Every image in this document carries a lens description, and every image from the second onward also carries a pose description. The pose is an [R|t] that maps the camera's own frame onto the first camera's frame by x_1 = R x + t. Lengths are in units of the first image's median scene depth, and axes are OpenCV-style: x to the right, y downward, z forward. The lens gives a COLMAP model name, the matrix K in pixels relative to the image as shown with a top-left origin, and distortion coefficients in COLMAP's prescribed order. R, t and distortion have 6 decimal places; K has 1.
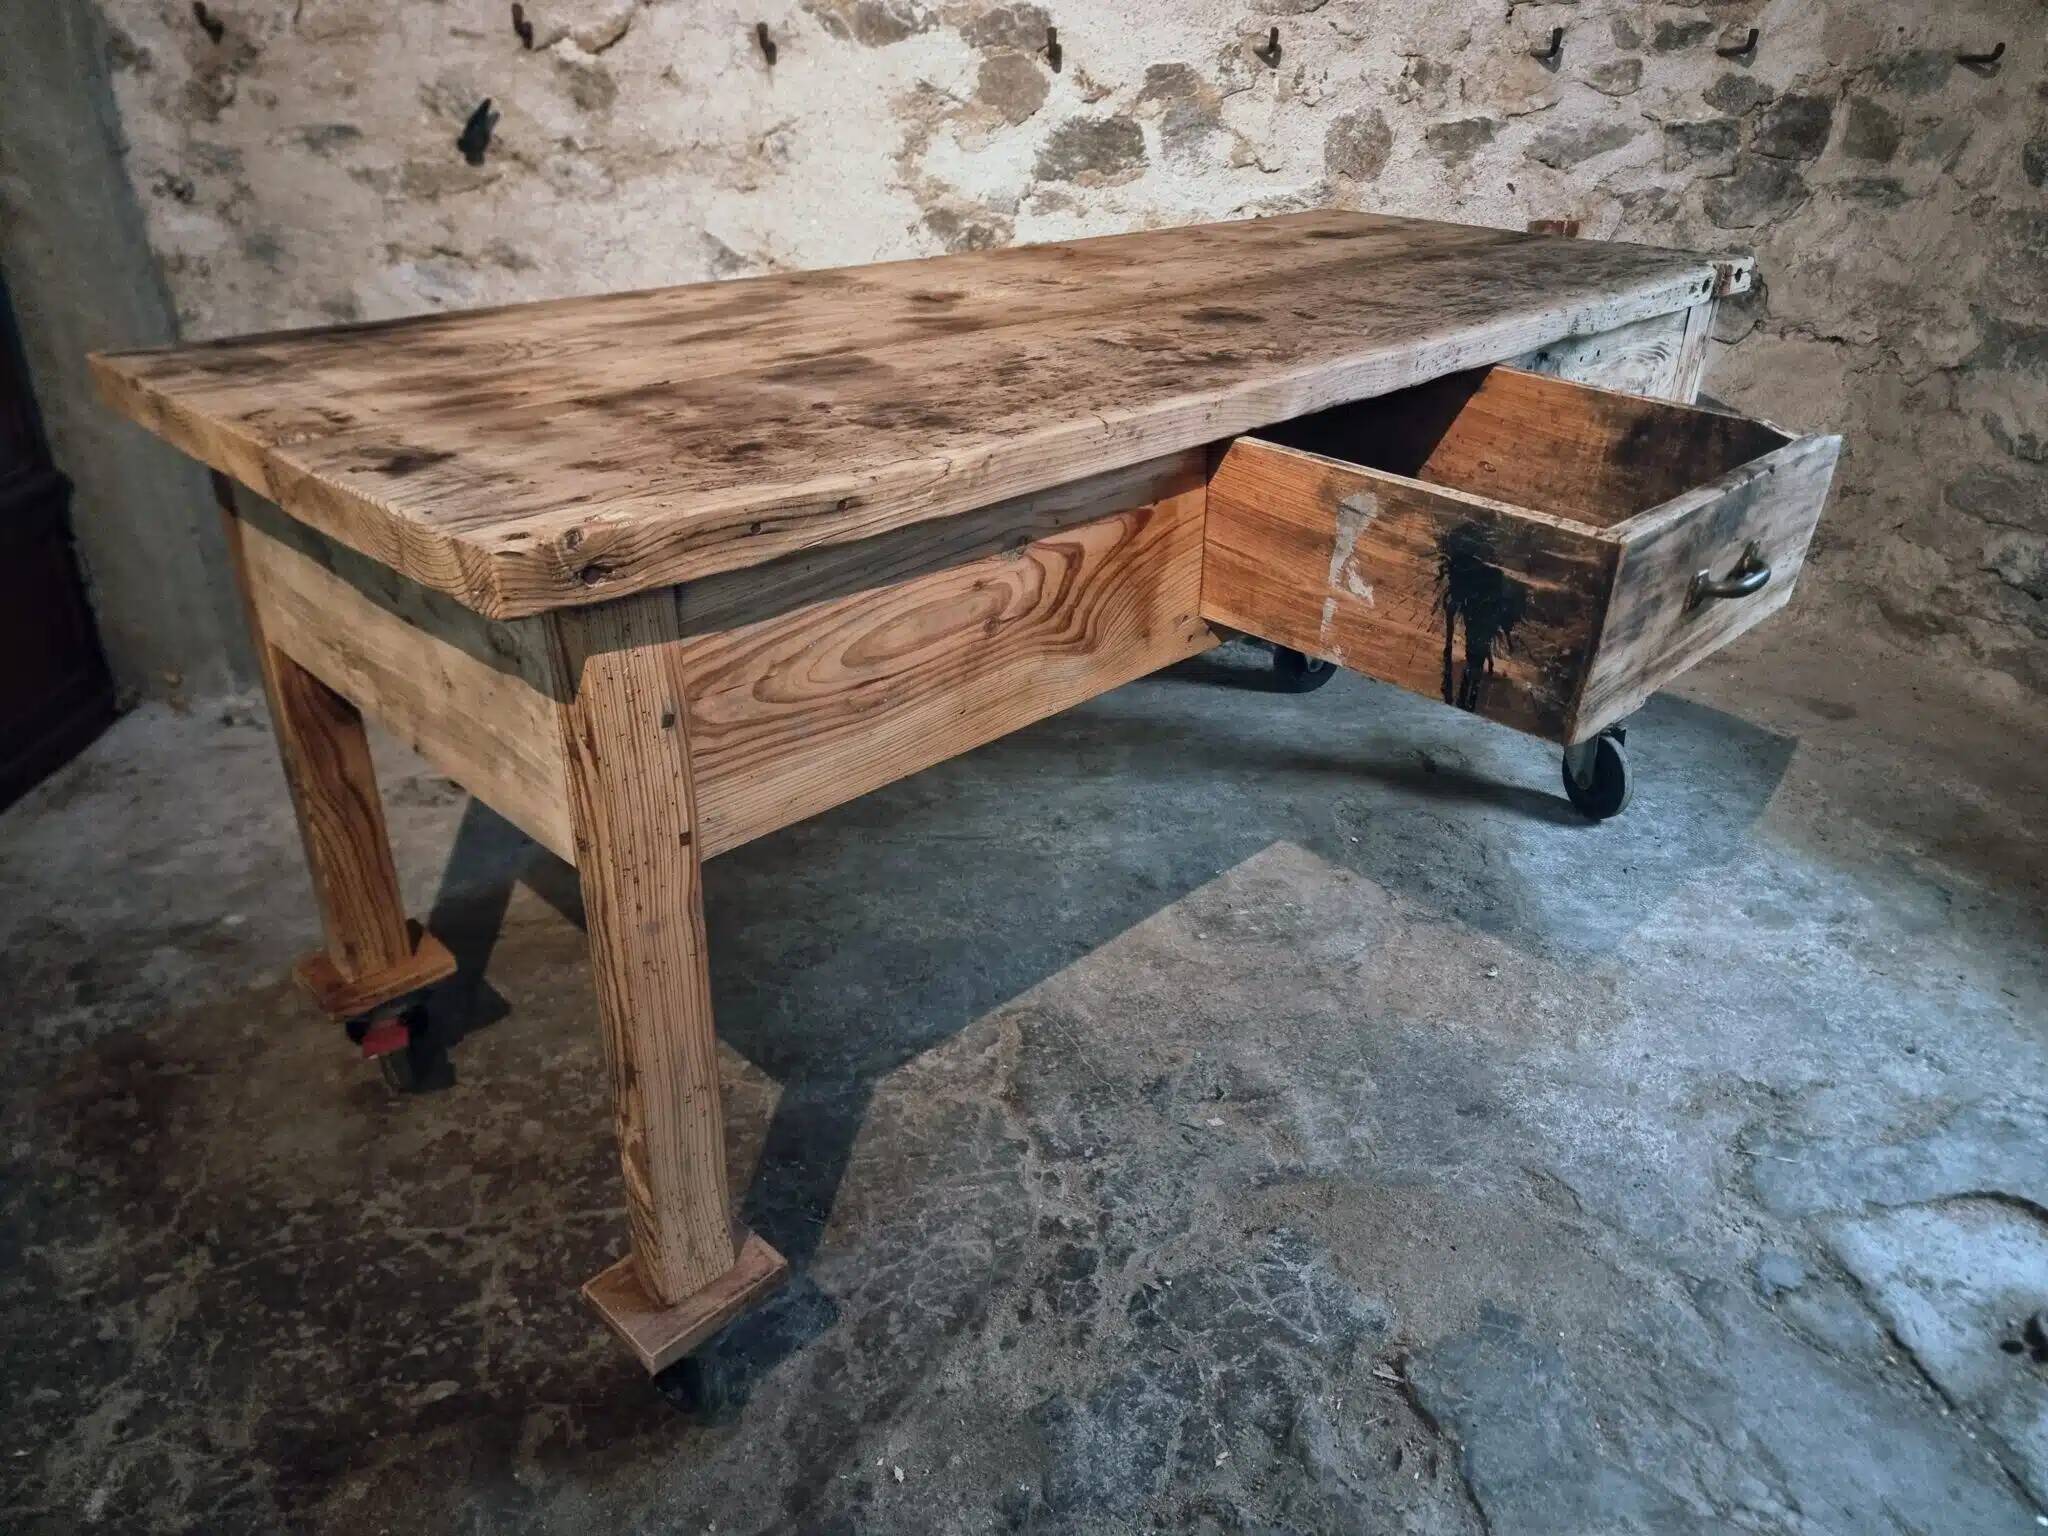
lens RADIAL K [[1431.1, 0, 1041.9], [0, 1431.1, 770.6], [0, 0, 1]] dist [0.048462, -0.040148]
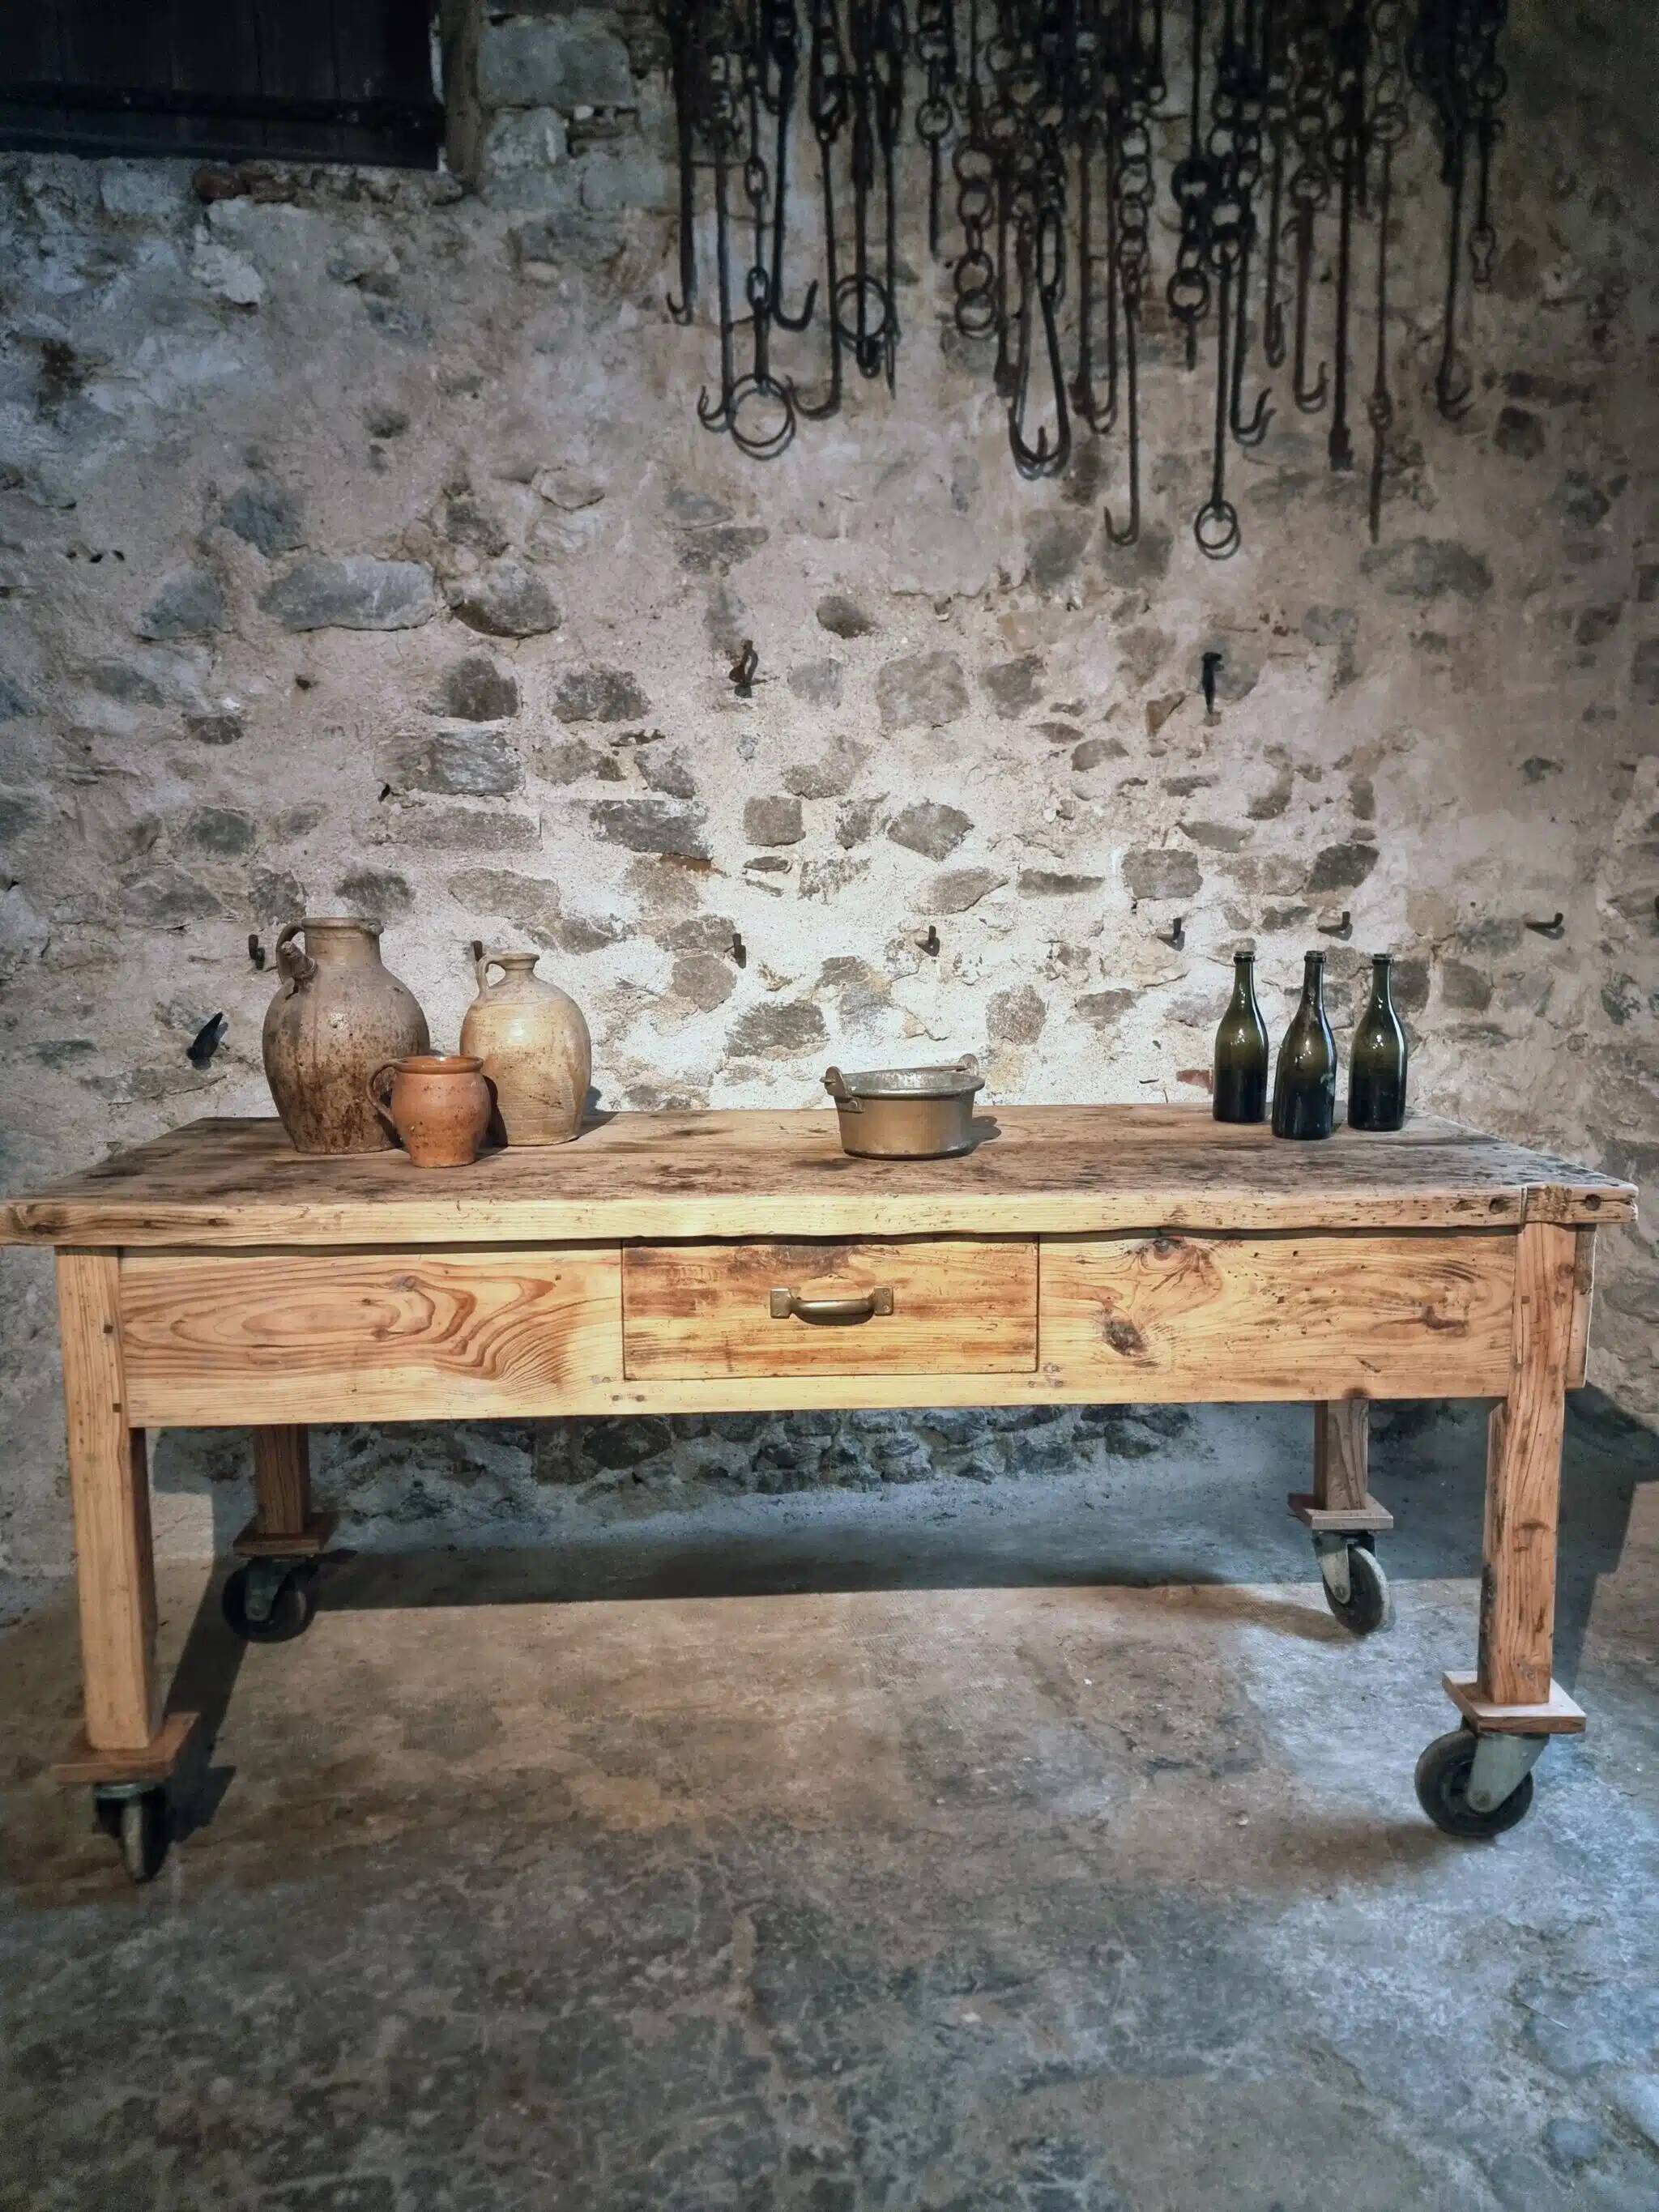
lens RADIAL K [[1522.7, 0, 820.7], [0, 1522.7, 1130.1], [0, 0, 1]] dist [0.082115, -0.085434]
pose [[0.997005, -0.045604, 0.062460, -0.008929], [0.062365, 0.951701, -0.300627, -0.004961], [-0.045734, 0.303622, 0.951694, -0.091186]]
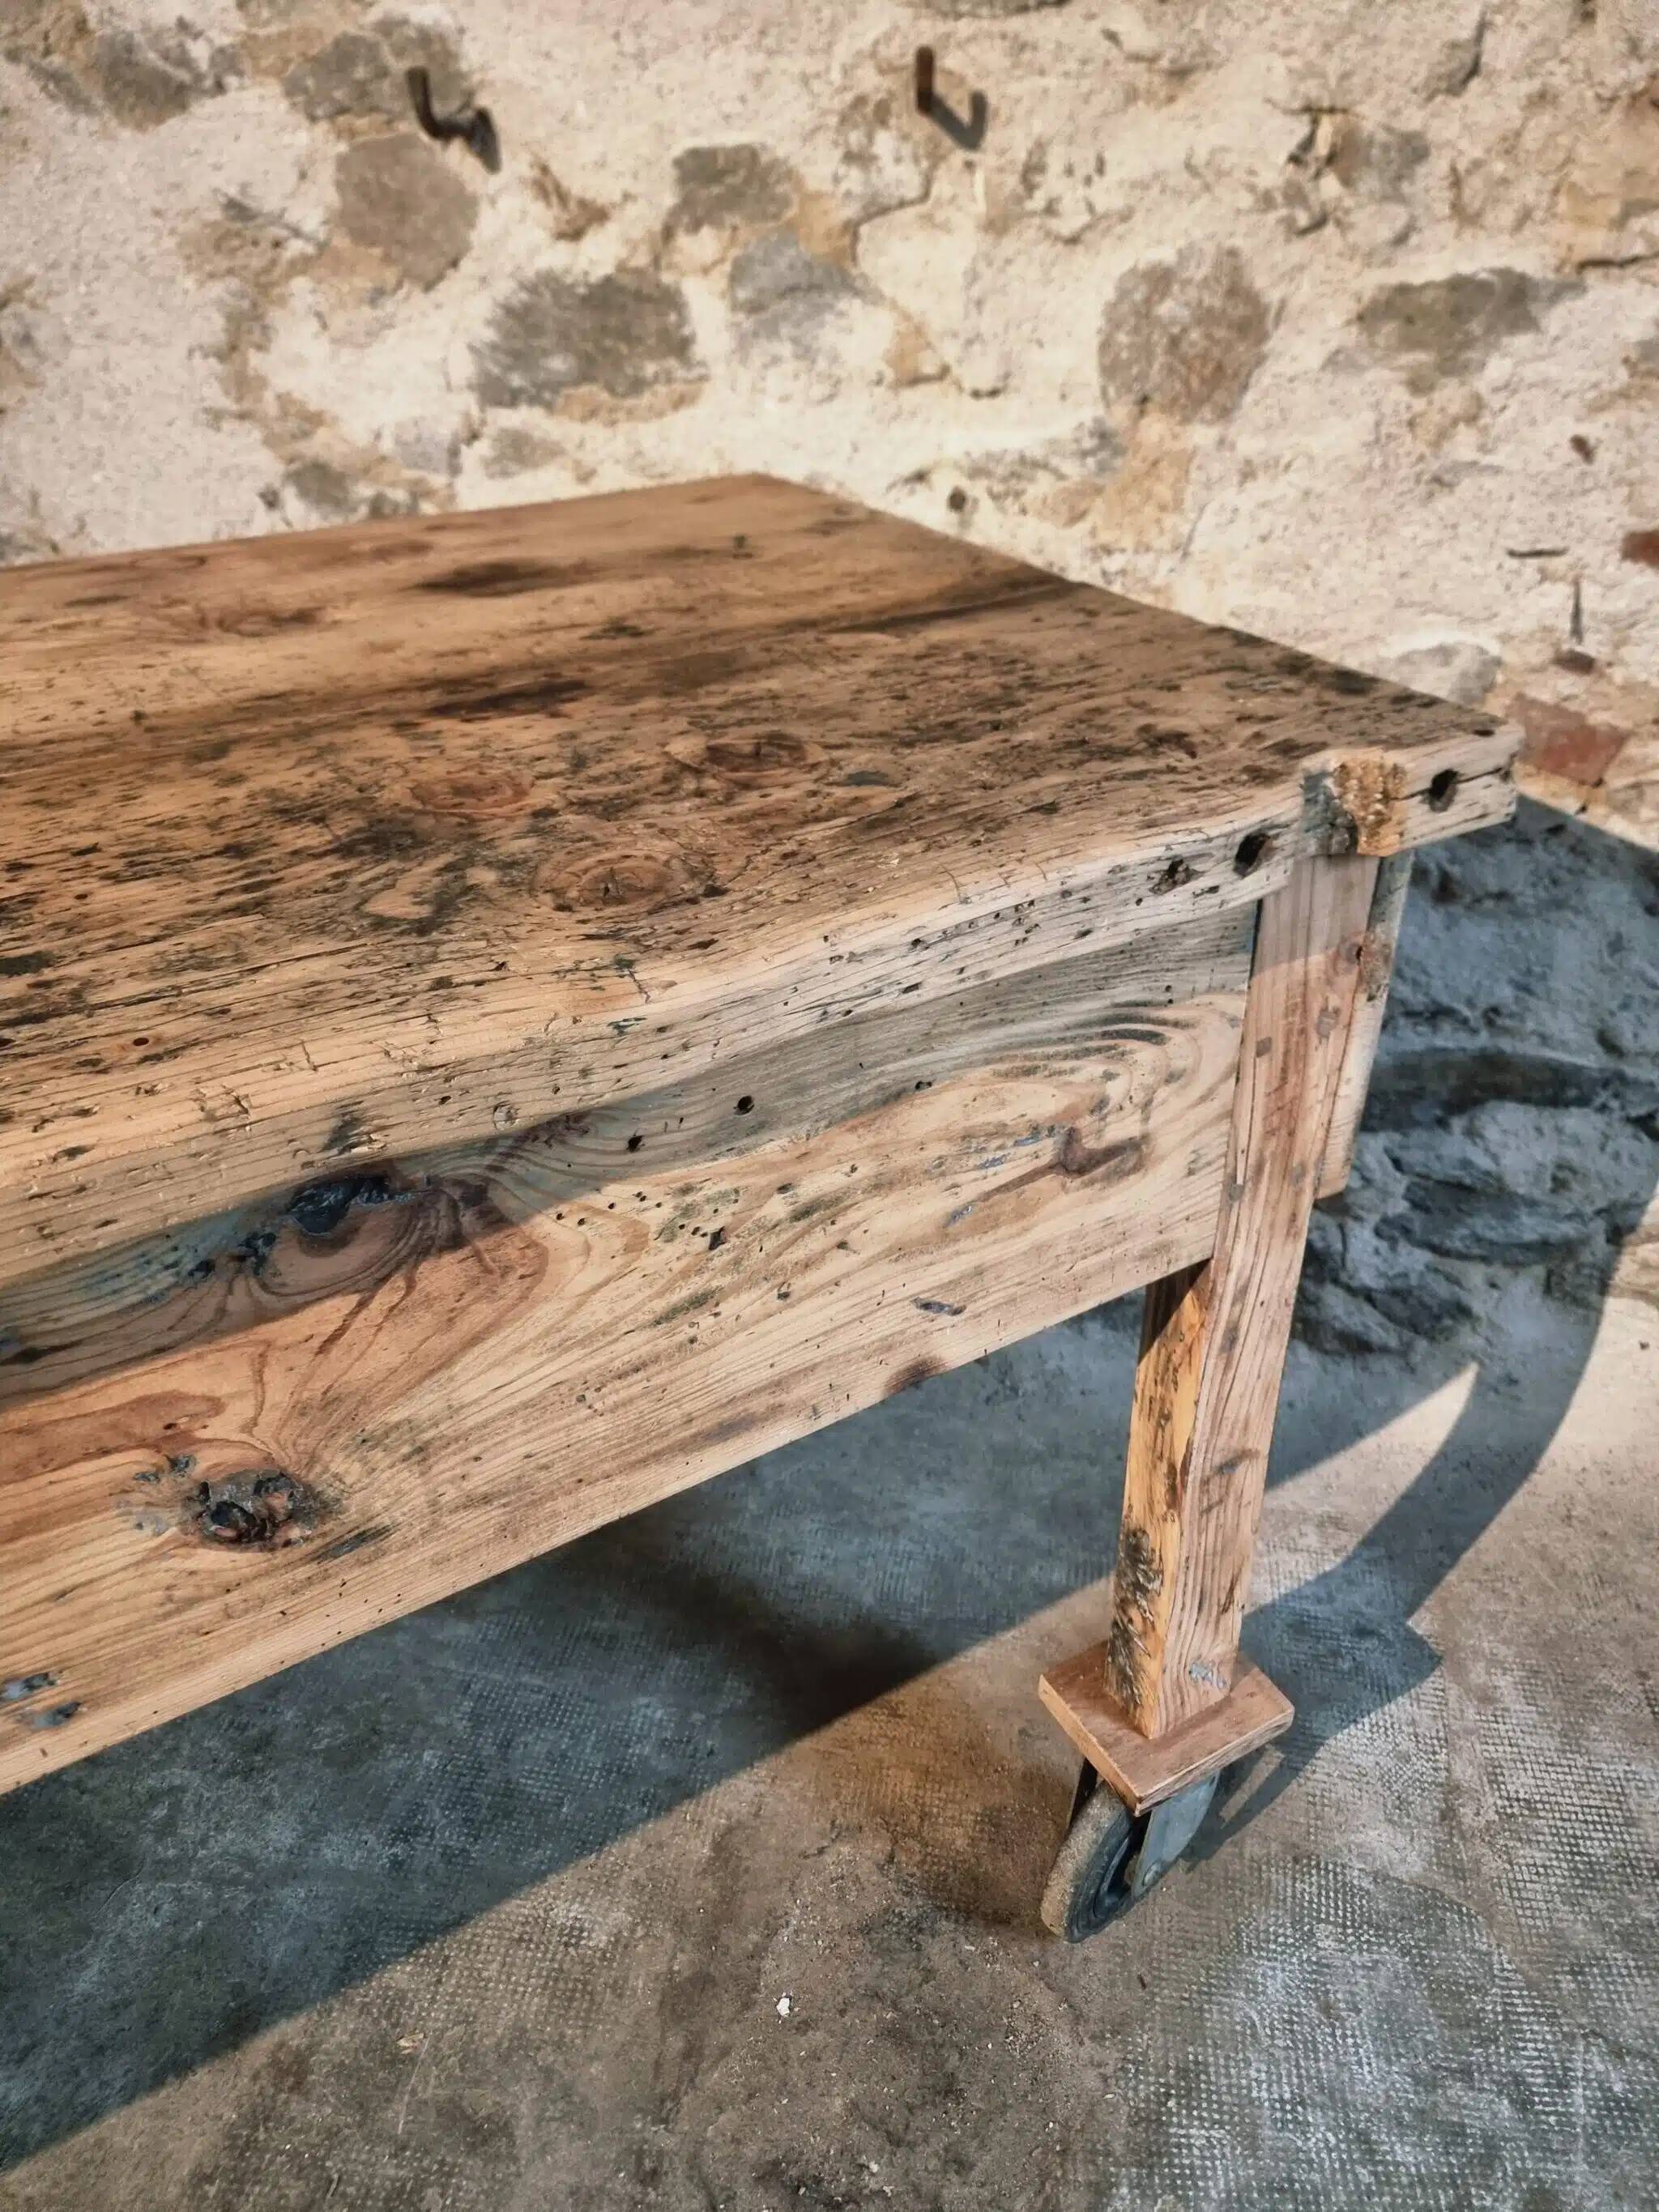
lens RADIAL K [[1553.2, 0, 837.5], [0, 1553.2, 1107.9], [0, 0, 1]] dist [0.054360, -0.059713]
pose [[0.933557, 0.164864, -0.318262, 0.331271], [-0.139092, 0.984988, 0.102238, -0.261898], [0.330339, -0.051177, 0.942474, 0.561051]]
